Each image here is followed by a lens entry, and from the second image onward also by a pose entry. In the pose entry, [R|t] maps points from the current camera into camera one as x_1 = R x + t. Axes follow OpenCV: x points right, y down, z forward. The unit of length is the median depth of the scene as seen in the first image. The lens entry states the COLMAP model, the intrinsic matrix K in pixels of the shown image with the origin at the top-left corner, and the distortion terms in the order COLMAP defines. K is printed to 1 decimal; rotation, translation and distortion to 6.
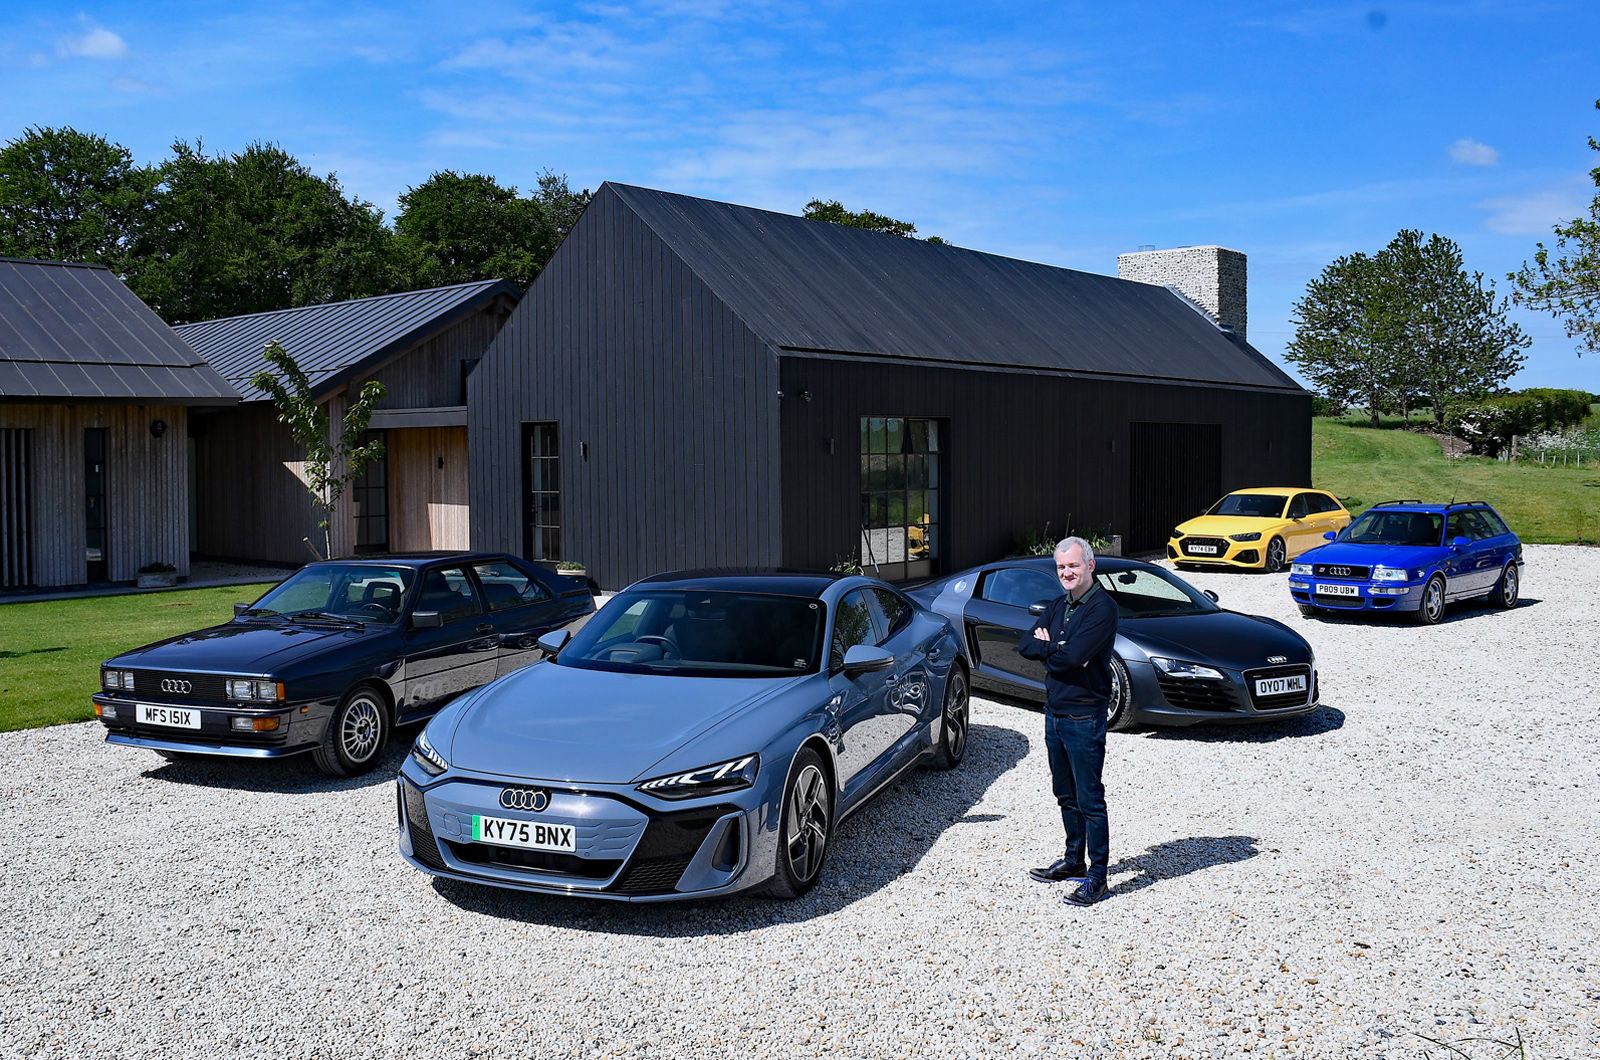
lens RADIAL K [[1067.1, 0, 799.0], [0, 1067.1, 527.7], [0, 0, 1]] dist [-0.034019, -0.004143]
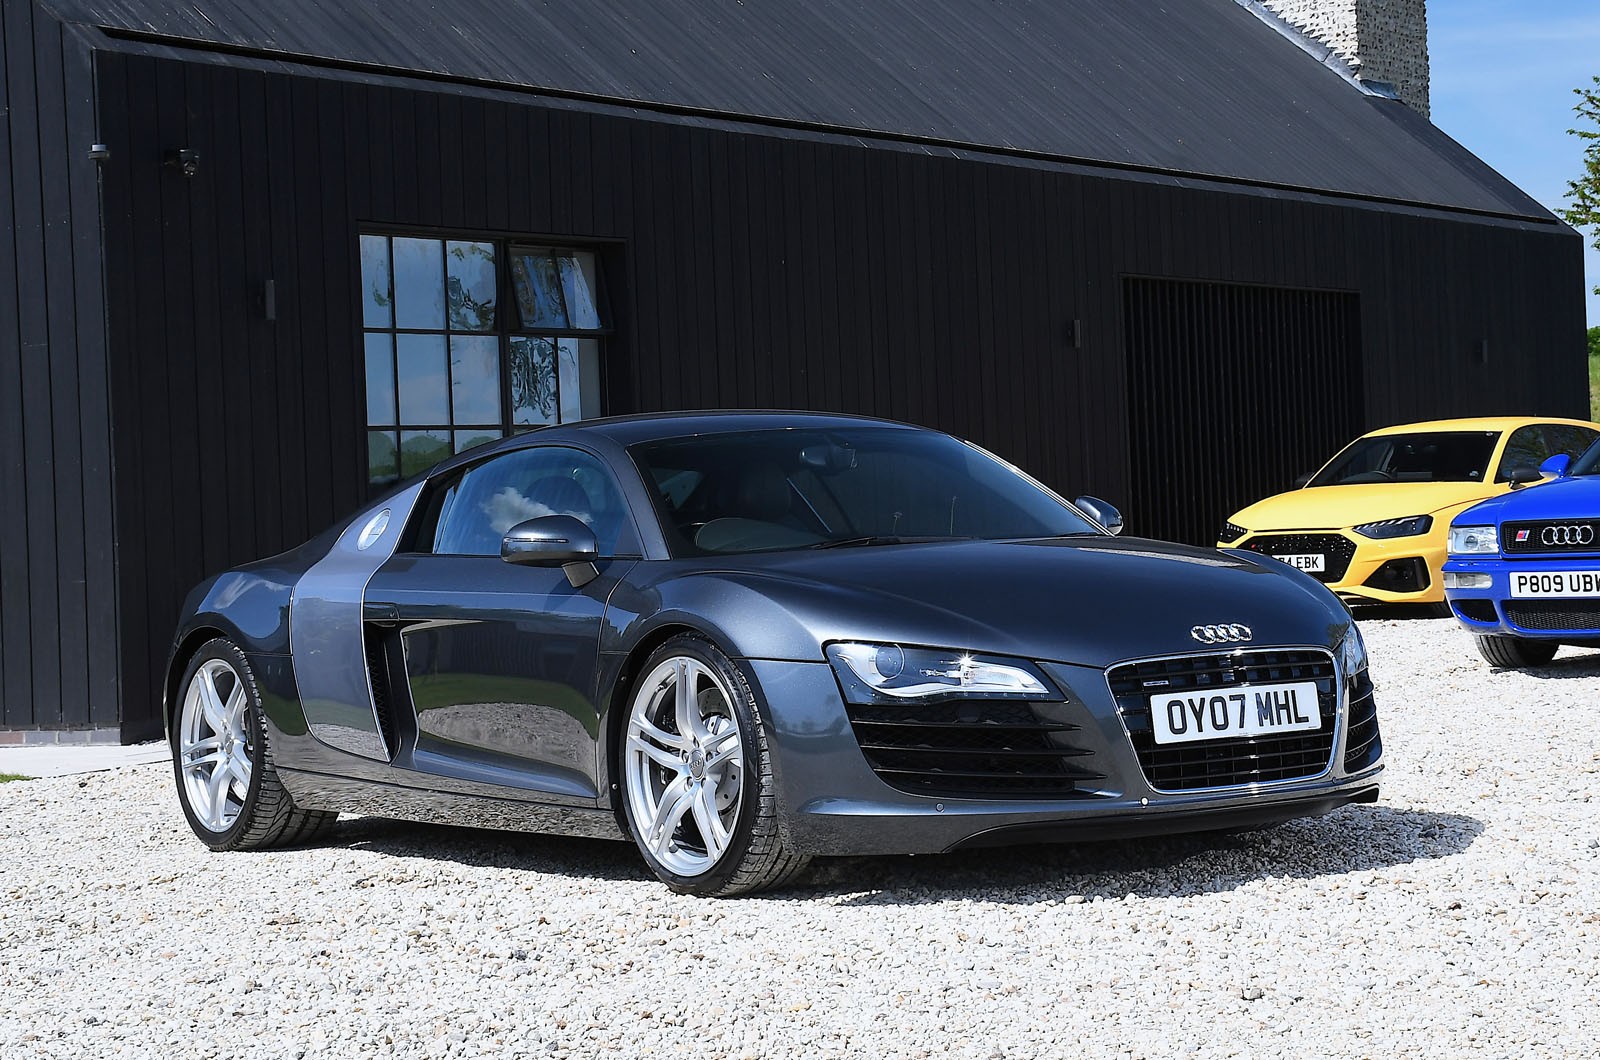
lens RADIAL K [[2511.5, 0, 800.5], [0, 2511.5, 522.9], [0, 0, 1]] dist [0.051797, 0.000000]
pose [[0.990643, -0.043211, 0.129458, 0.083870], [0.049613, 0.997679, -0.046638, 0.044312], [-0.127142, 0.052624, 0.990488, 0.095606]]
